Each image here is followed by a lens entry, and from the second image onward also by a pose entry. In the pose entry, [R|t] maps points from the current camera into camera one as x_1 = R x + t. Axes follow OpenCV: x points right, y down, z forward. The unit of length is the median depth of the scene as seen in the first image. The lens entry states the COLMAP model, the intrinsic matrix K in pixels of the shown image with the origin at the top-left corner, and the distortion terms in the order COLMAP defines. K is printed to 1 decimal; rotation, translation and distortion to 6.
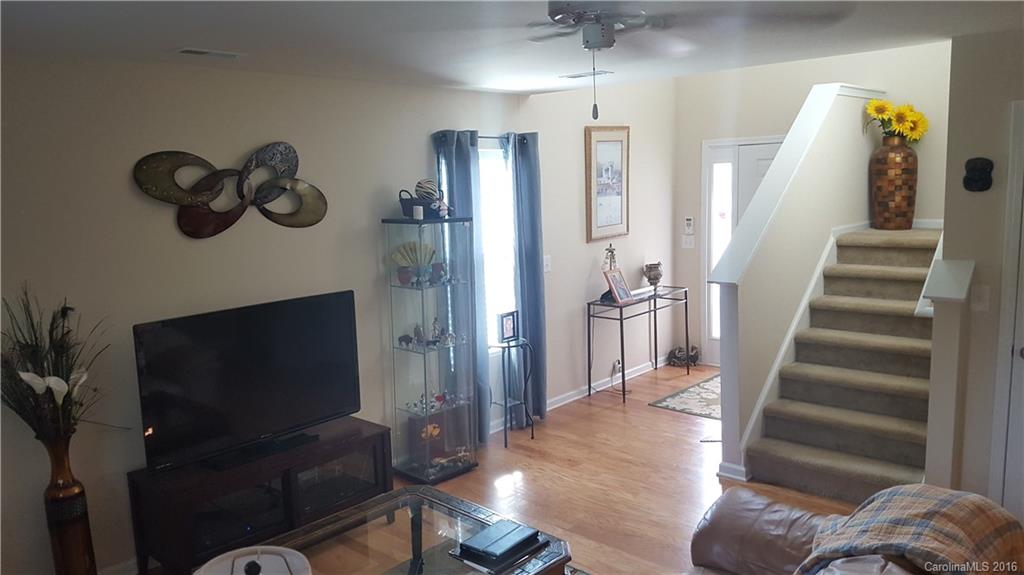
lens RADIAL K [[771.5, 0, 510.3], [0, 771.5, 294.0], [0, 0, 1]] dist [0.004205, -0.022783]
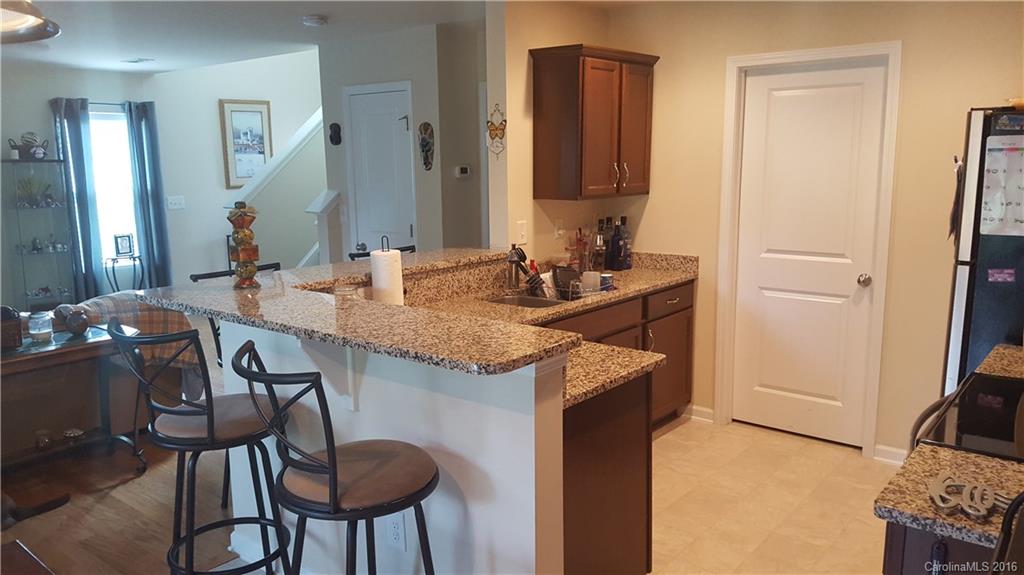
lens RADIAL K [[771.5, 0, 514.8], [0, 771.5, 283.6], [0, 0, 1]] dist [0.004205, -0.022783]
pose [[0.996791, 0.014224, 0.078780, 0.487094], [-0.015025, 0.999841, 0.009574, 0.074038], [-0.078631, -0.010727, 0.996846, -0.341145]]
